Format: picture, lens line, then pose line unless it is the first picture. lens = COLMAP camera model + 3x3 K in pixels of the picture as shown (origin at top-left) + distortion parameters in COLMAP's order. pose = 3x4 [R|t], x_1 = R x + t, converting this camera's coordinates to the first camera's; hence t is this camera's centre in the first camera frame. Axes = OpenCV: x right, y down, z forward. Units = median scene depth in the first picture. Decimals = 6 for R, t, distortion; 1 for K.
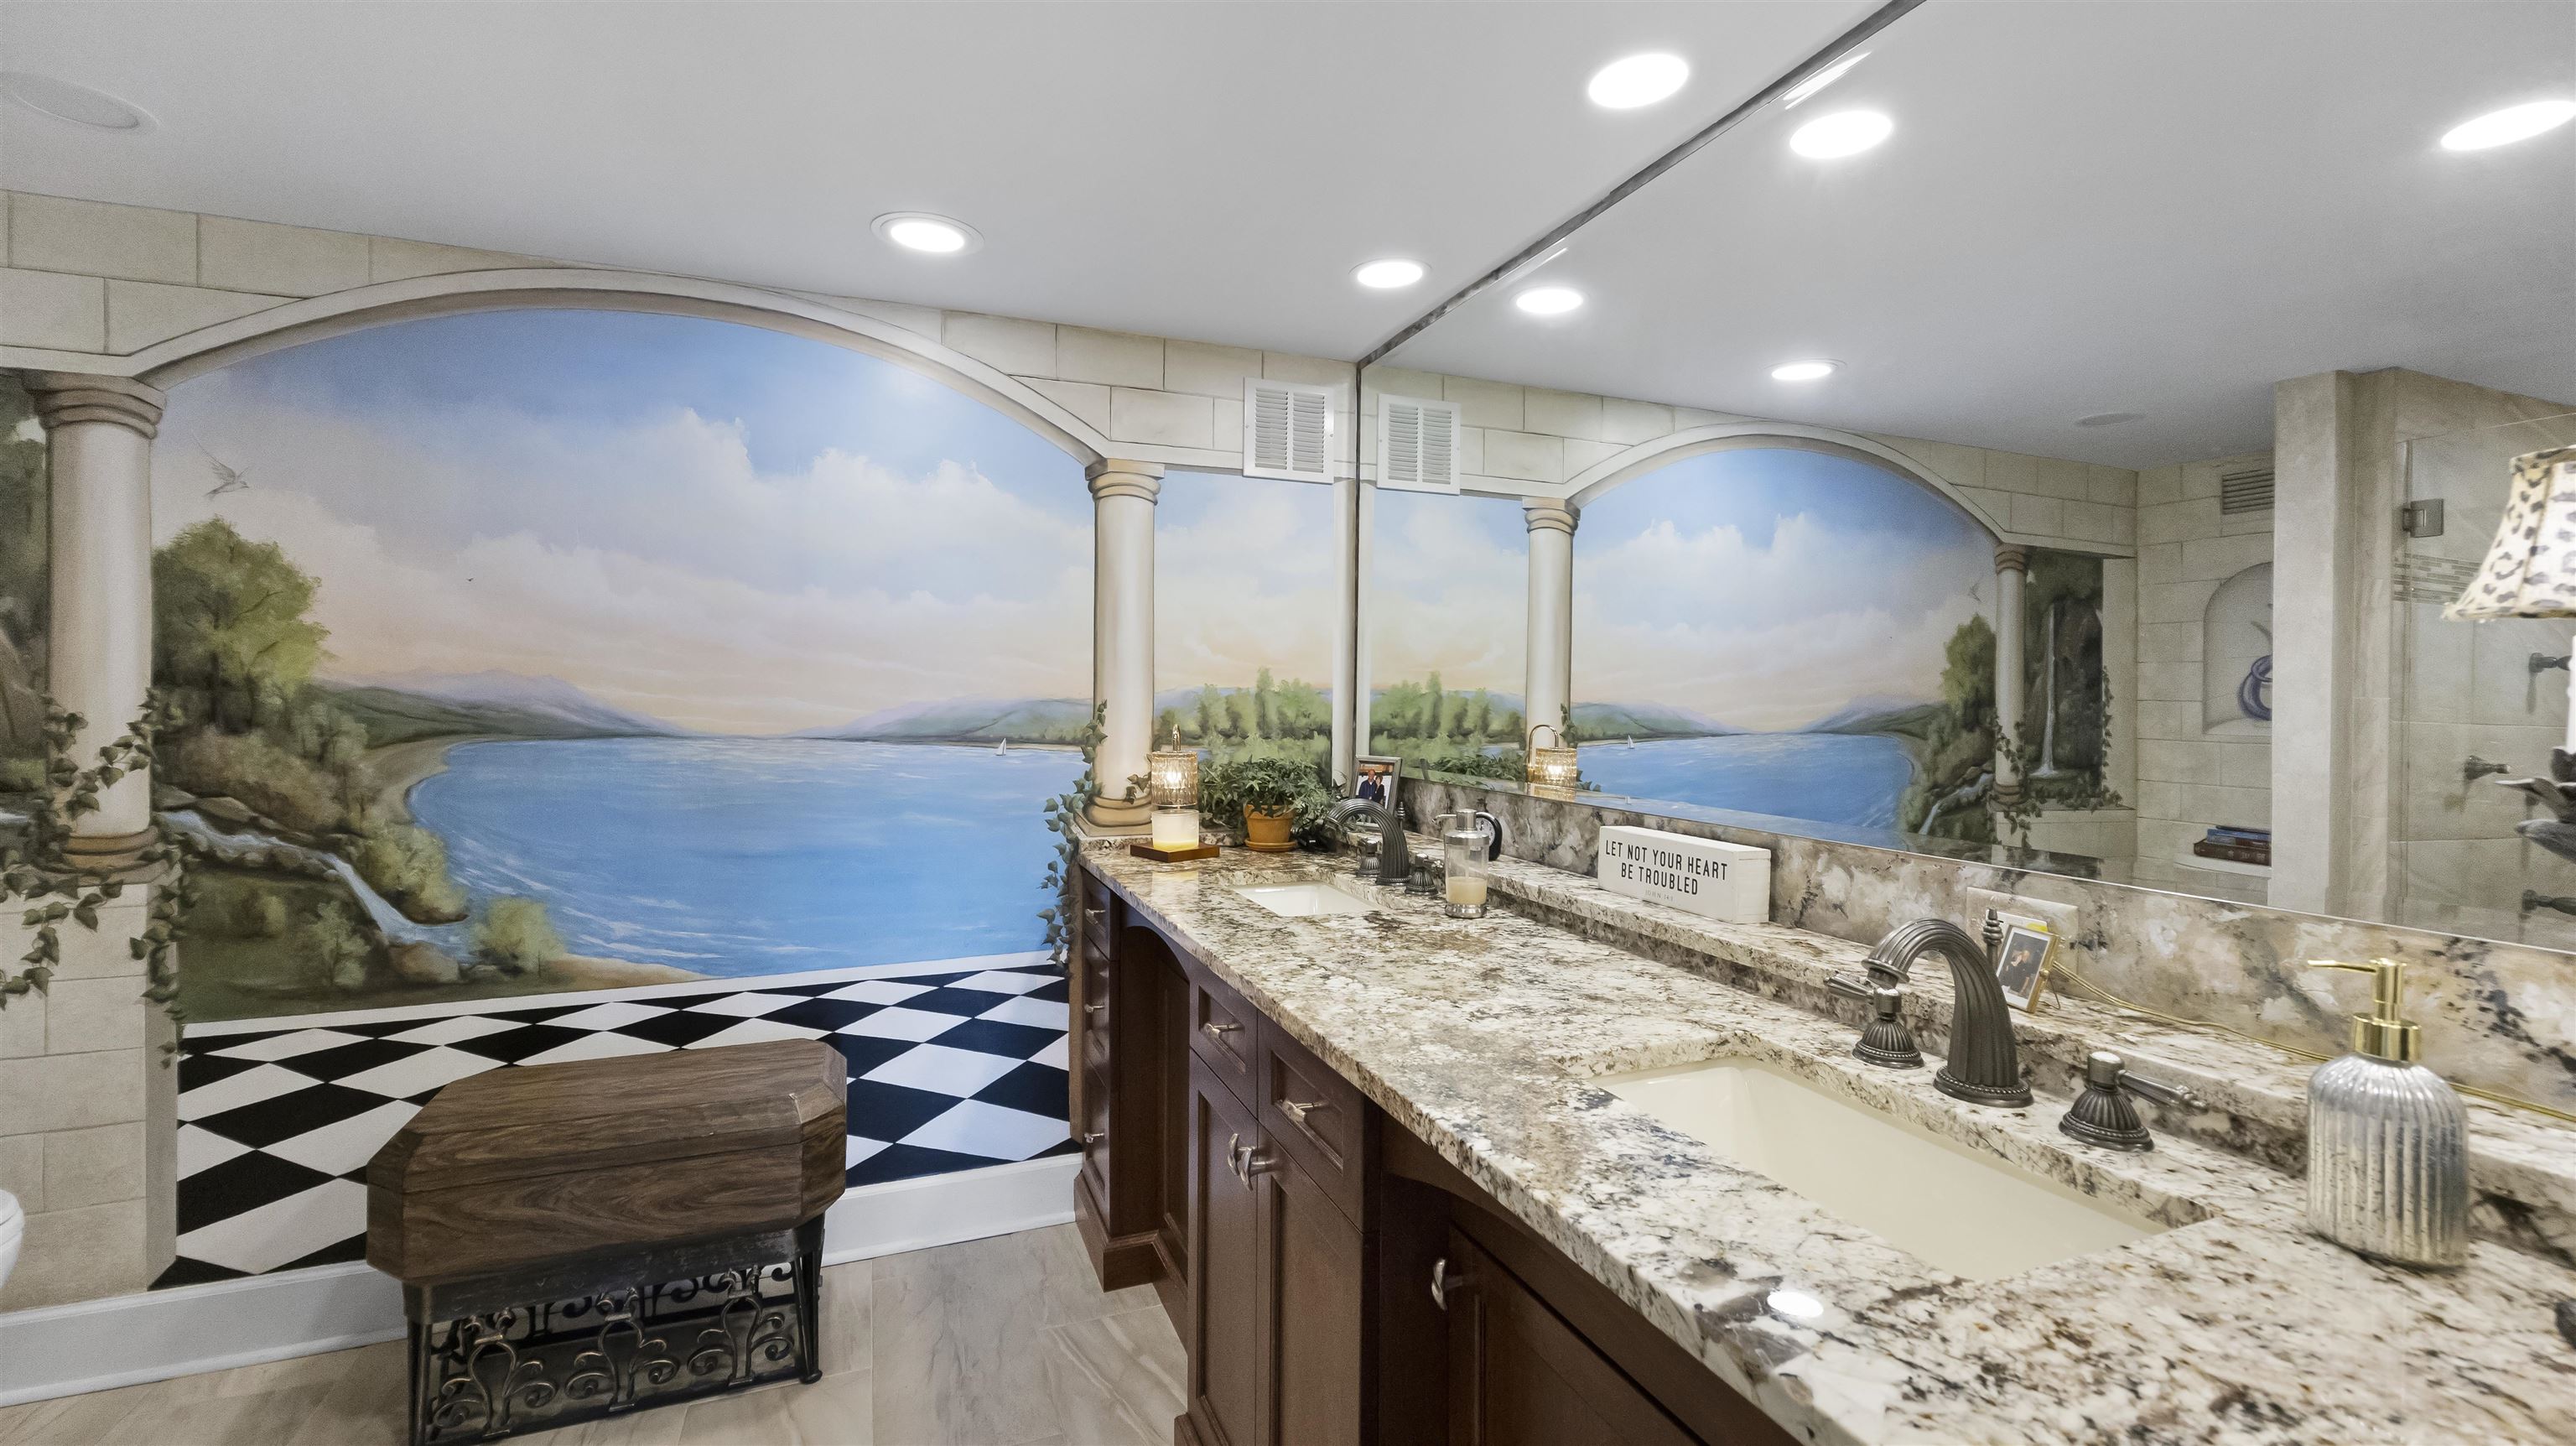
lens RADIAL K [[1051.3, 0, 1264.1], [0, 1051.3, 698.0], [0, 0, 1]] dist [-0.002540, 0.000043]
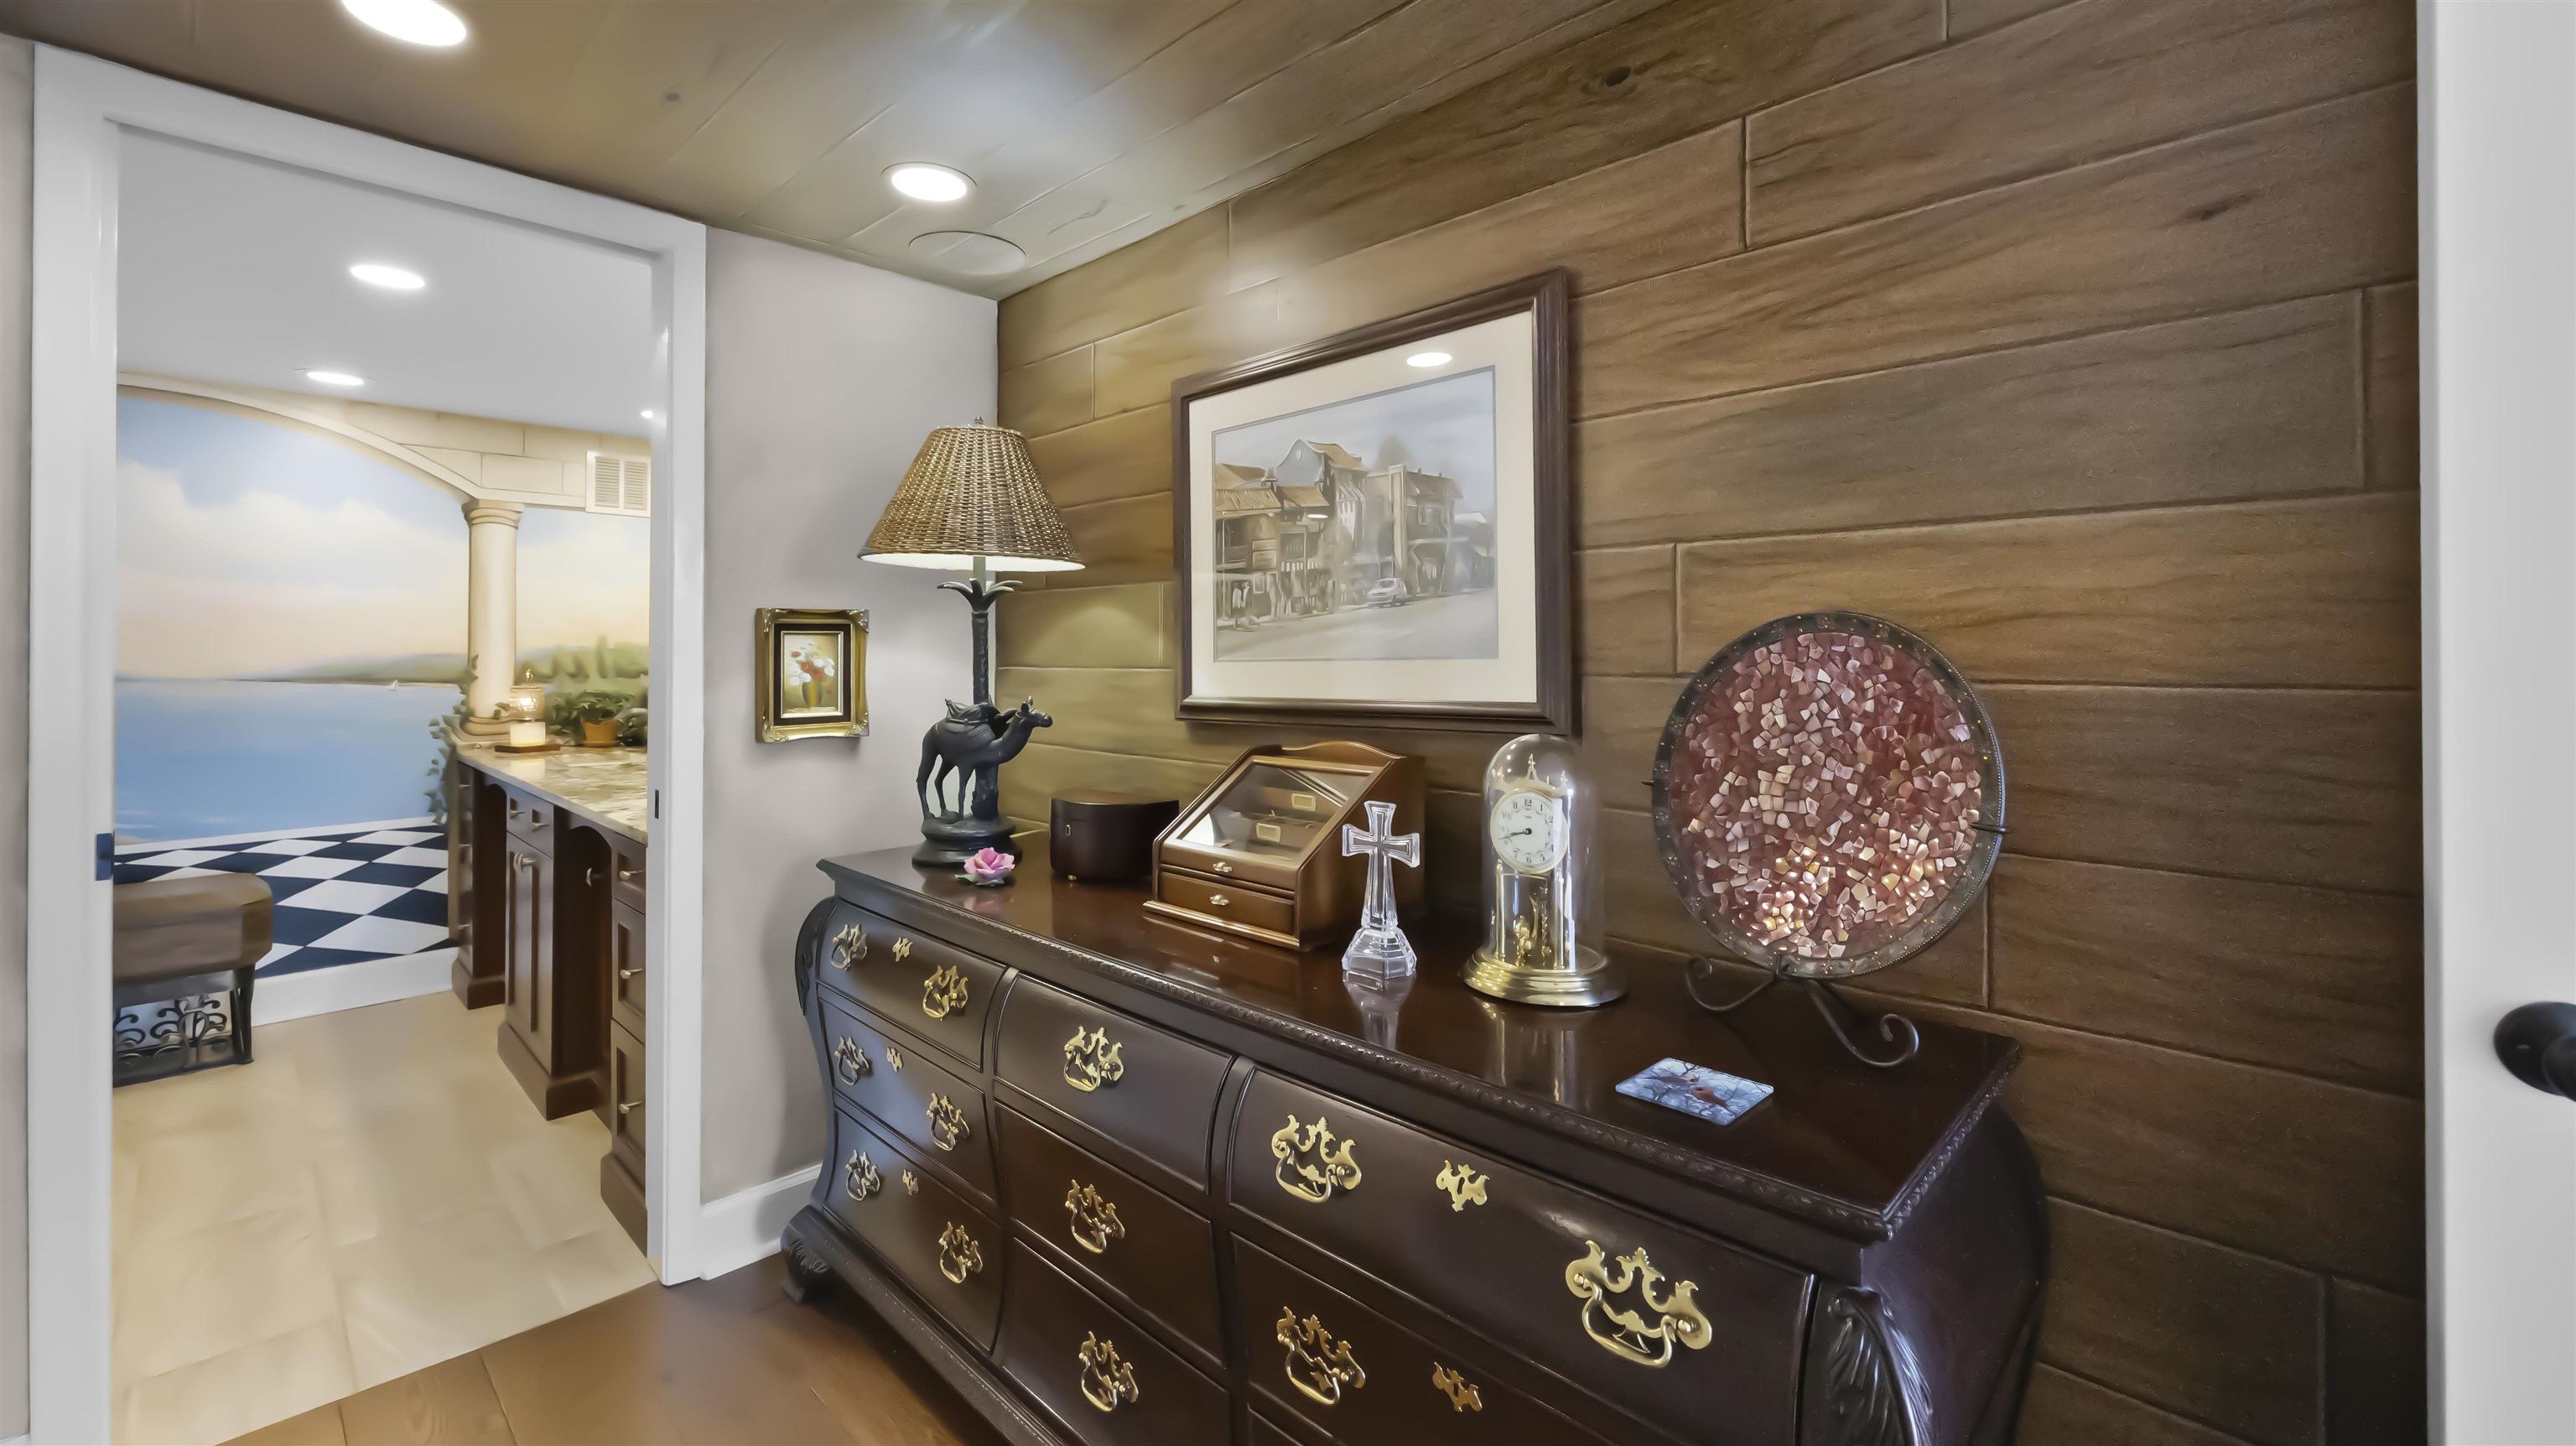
lens RADIAL K [[1051.3, 0, 1251.7], [0, 1051.3, 649.9], [0, 0, 1]] dist [-0.002540, 0.000043]
pose [[0.913693, 0.000127, 0.406405, 0.268368], [0.001901, 0.999988, -0.004585, 0.005320], [-0.406401, 0.004962, 0.913682, -0.897568]]
